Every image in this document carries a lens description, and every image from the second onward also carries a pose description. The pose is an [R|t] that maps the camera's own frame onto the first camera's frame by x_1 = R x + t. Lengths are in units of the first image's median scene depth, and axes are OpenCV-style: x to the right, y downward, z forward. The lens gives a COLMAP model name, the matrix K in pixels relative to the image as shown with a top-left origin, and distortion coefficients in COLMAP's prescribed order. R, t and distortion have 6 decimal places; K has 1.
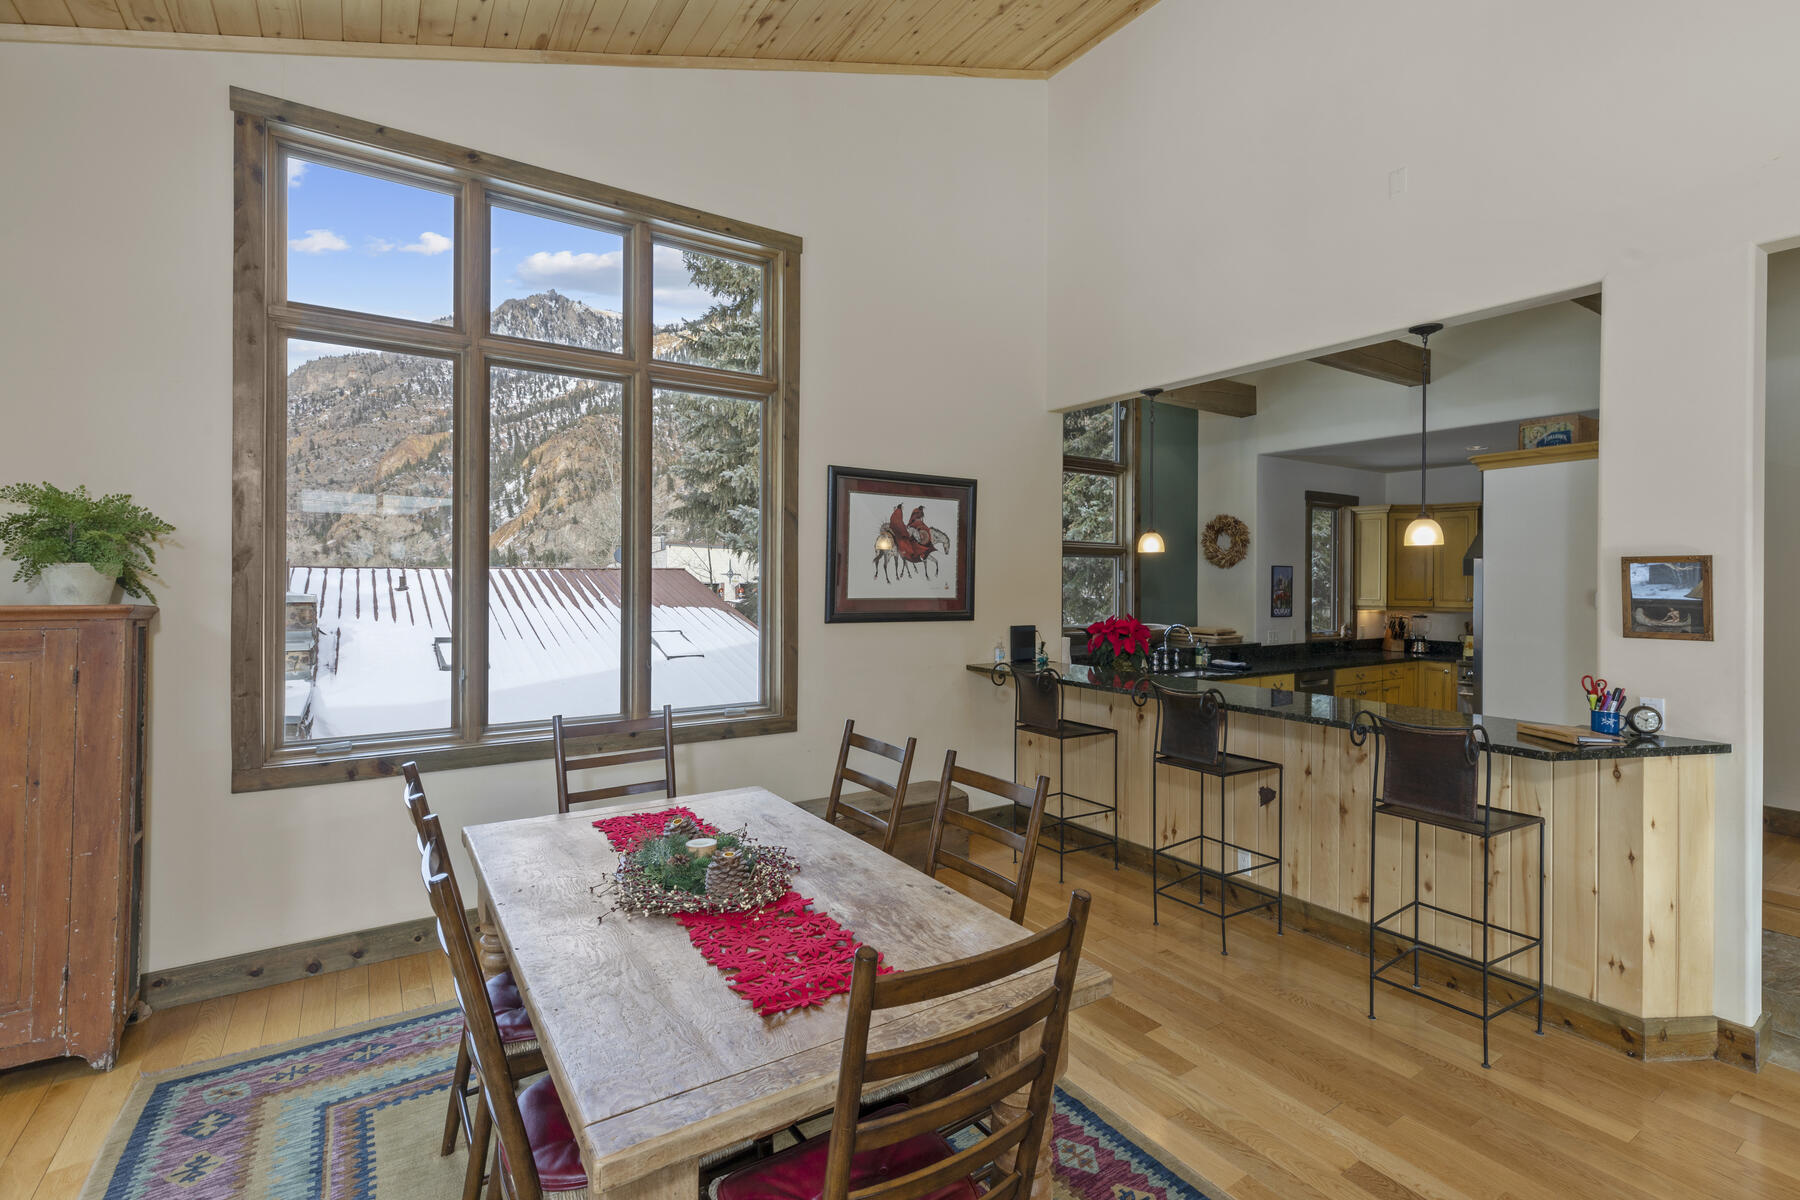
lens RADIAL K [[841.9, 0, 907.6], [0, 841.9, 578.2], [0, 0, 1]] dist [0.012697, 0.000409]
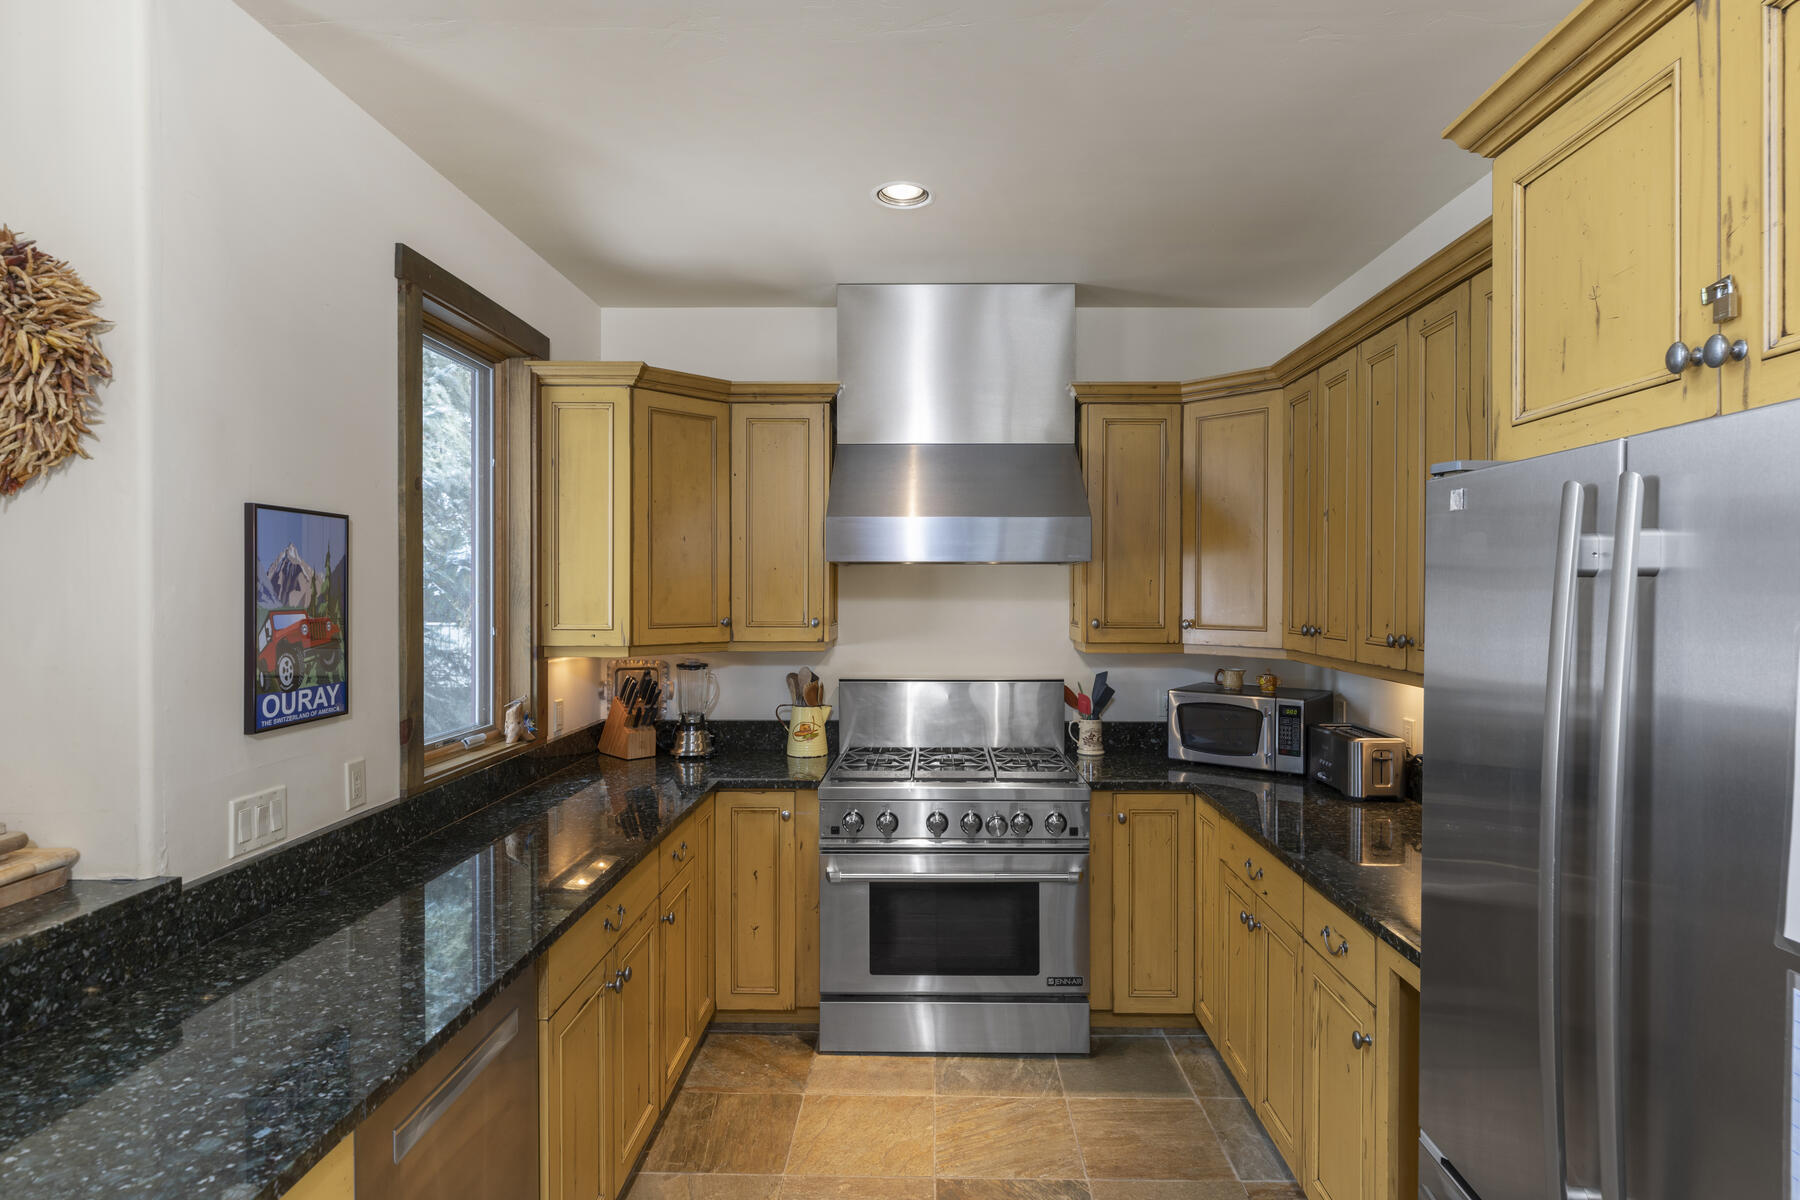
lens RADIAL K [[877.0, 0, 900.0], [0, 877.0, 600.0], [0, 0, 1]] dist [0.001914, 0.000282]
pose [[0.557699, -0.016811, 0.829873, 0.512791], [0.002812, 0.999827, 0.018363, 0.010912], [-0.830039, -0.007907, 0.557650, 1.113120]]
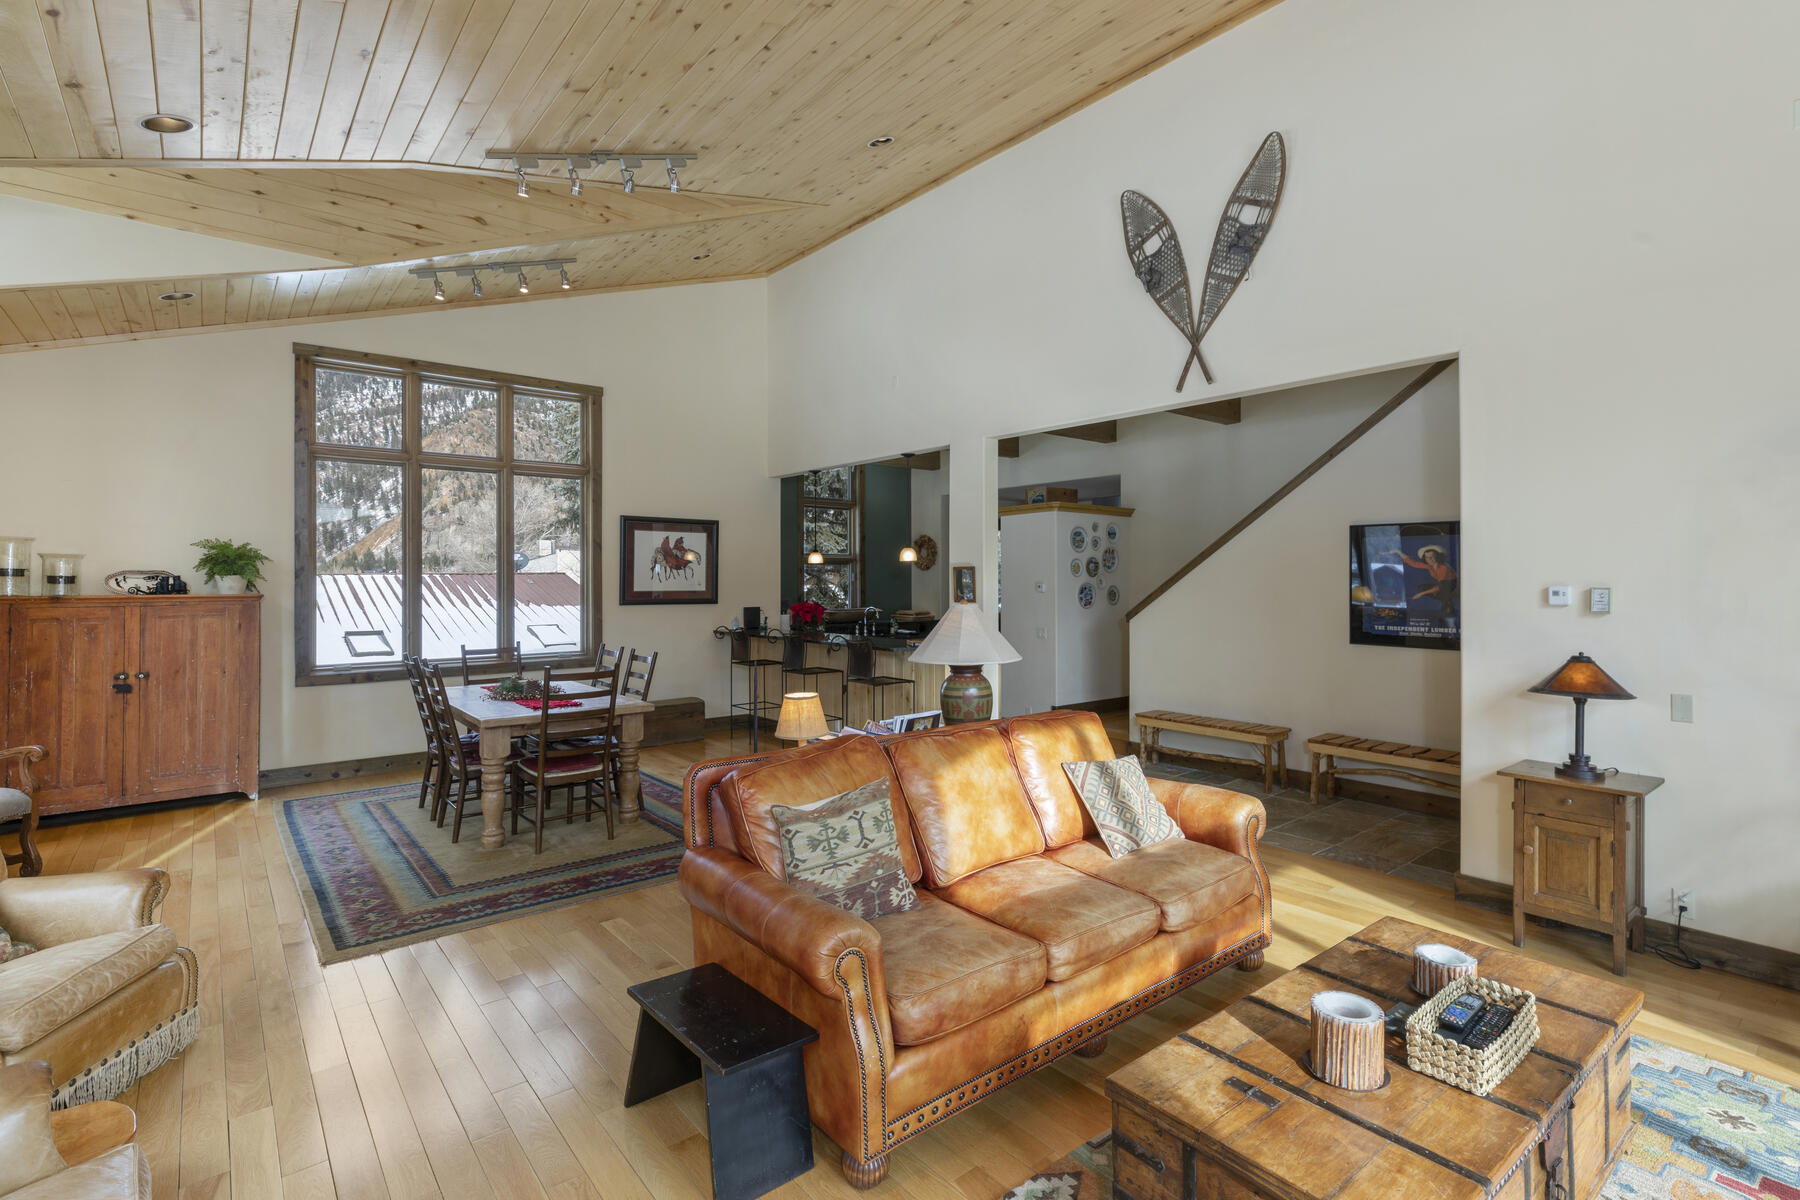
lens RADIAL K [[841.9, 0, 907.6], [0, 841.9, 578.2], [0, 0, 1]] dist [0.012697, 0.000409]
pose [[0.993874, -0.008511, 0.110194, 0.281017], [0.008642, 0.999962, -0.000713, 0.003457], [-0.110184, 0.001661, 0.993910, -0.749956]]
